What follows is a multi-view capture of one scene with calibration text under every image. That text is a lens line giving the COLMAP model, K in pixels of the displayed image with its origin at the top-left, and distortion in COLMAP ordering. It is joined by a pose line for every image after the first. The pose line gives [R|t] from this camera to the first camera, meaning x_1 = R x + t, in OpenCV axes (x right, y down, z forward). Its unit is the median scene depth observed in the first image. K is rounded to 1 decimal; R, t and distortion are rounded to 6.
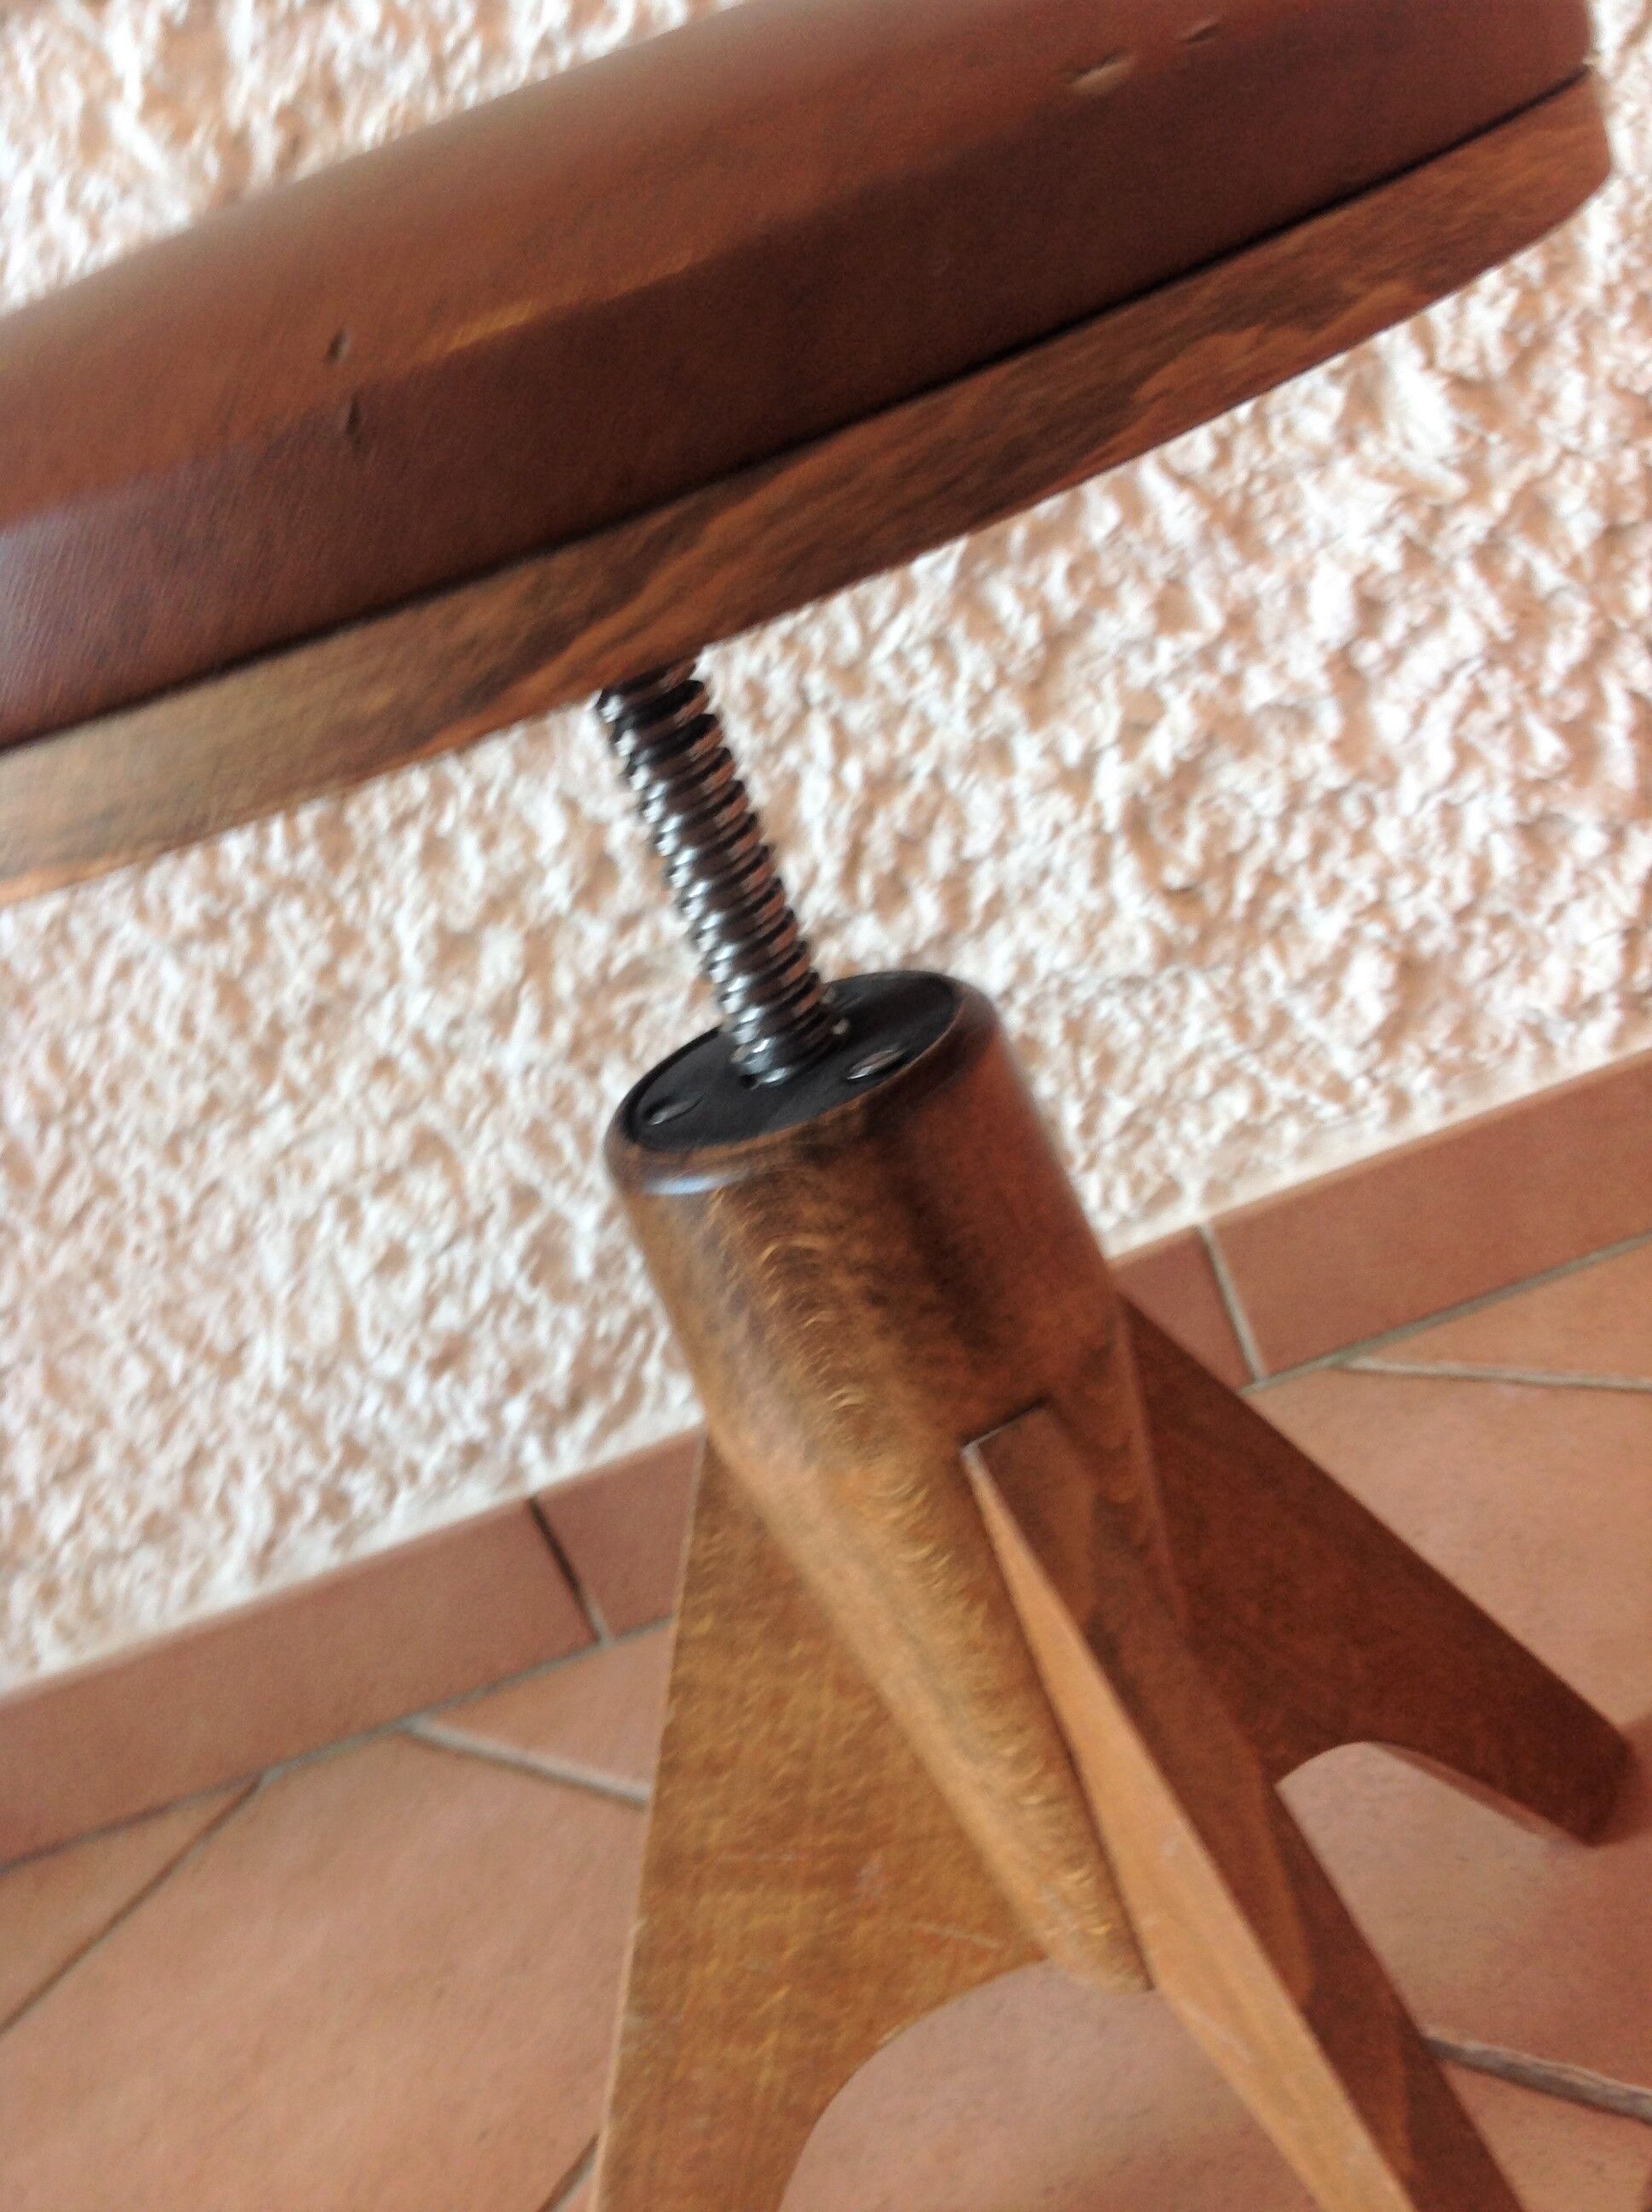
lens RADIAL K [[2074.3, 0, 825.1], [0, 2074.3, 1095.0], [0, 0, 1]] dist [0.079740, -0.193176]
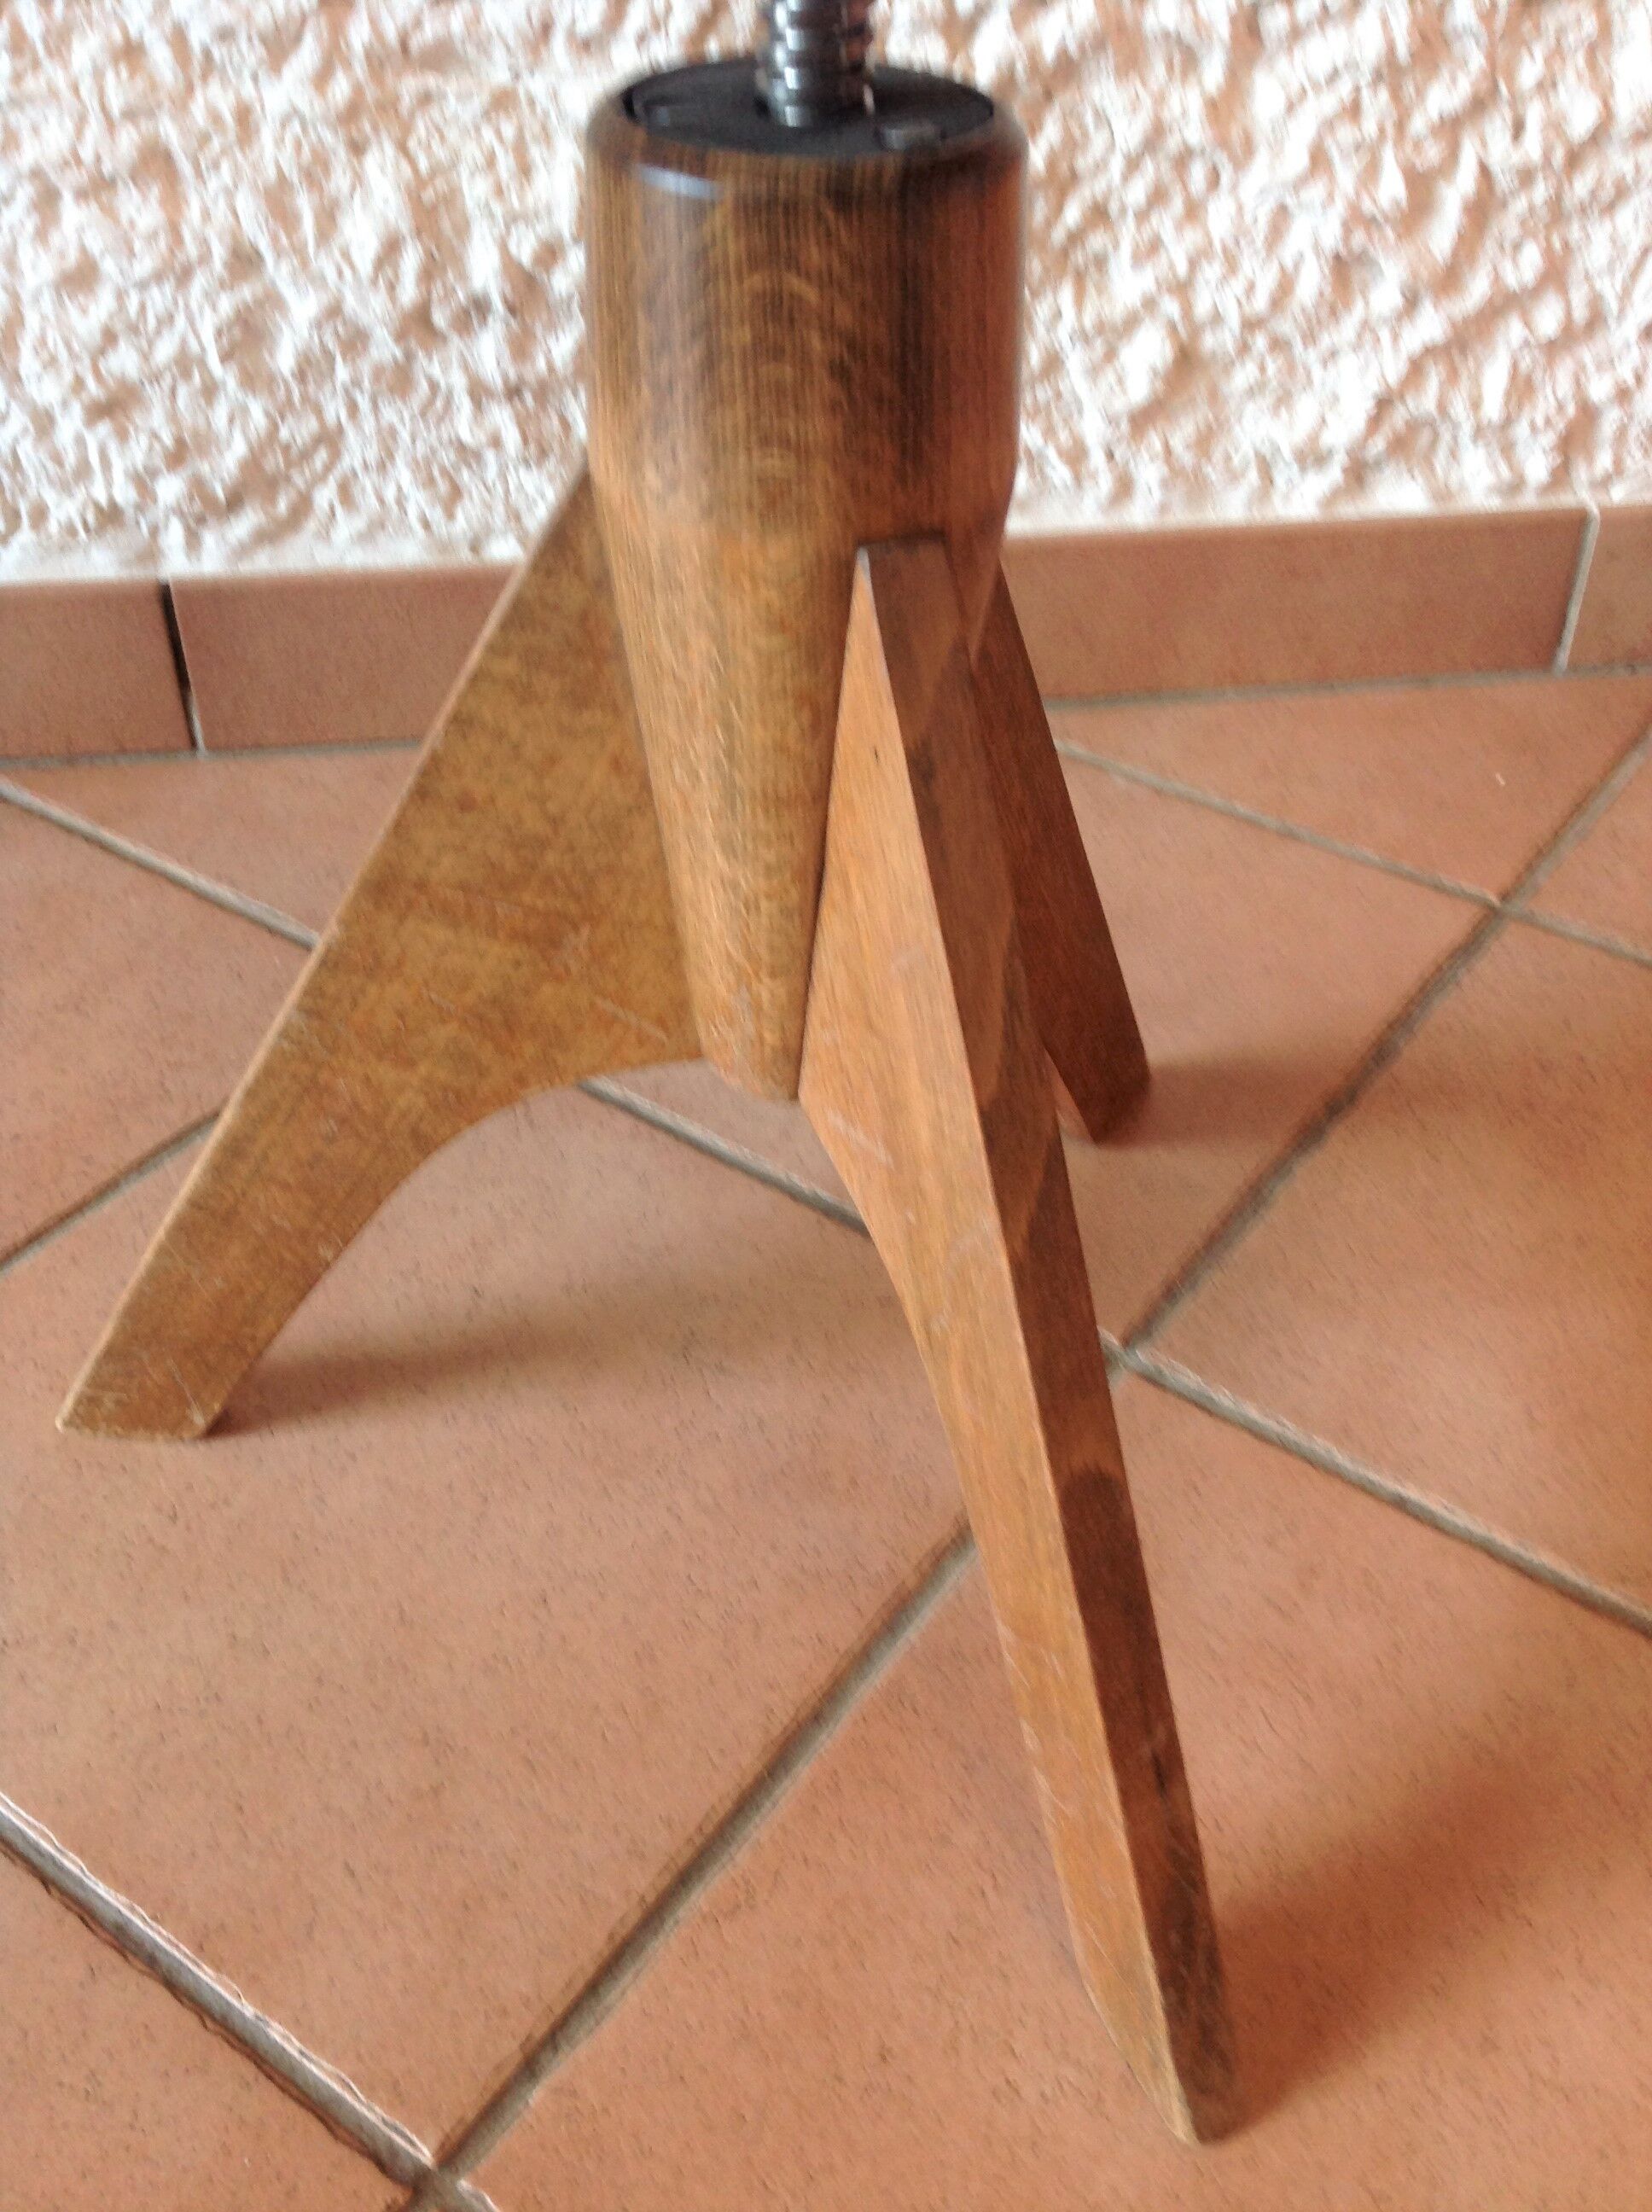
lens RADIAL K [[2074.3, 0, 825.1], [0, 2074.3, 1095.0], [0, 0, 1]] dist [0.079740, -0.193176]
pose [[0.922791, 0.262009, 0.282505, -0.074033], [-0.334291, 0.909014, 0.248885, 0.070251], [-0.191591, -0.324107, 0.926416, -0.021239]]
